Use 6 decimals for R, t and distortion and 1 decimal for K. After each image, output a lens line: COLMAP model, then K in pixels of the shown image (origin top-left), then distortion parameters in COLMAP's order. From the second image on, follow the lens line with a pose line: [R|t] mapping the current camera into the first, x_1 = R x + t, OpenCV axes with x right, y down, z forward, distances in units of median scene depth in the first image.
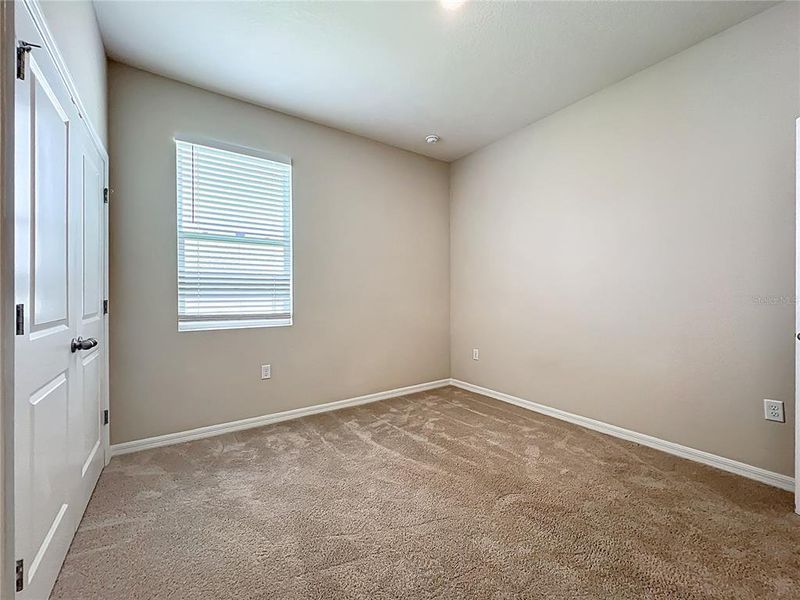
lens RADIAL K [[329.2, 0, 402.7], [0, 329.2, 298.3], [0, 0, 1]] dist [0.002077, 0.000140]
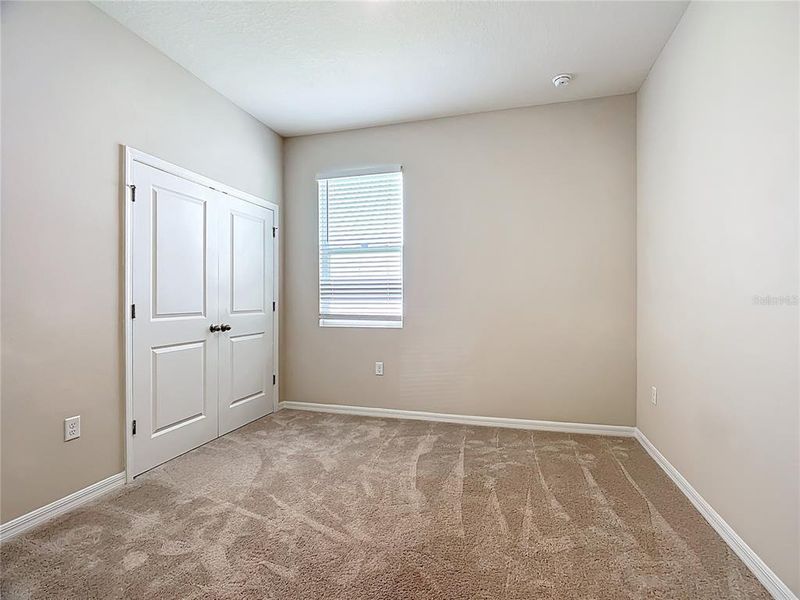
lens RADIAL K [[392.3, 0, 403.0], [0, 392.3, 301.7], [0, 0, 1]] dist [-0.013825, 0.000338]
pose [[0.636419, 0.008910, -0.771292, 0.670175], [-0.005352, 0.999960, 0.007135, -0.009264], [0.771325, -0.000413, 0.636441, 0.247531]]
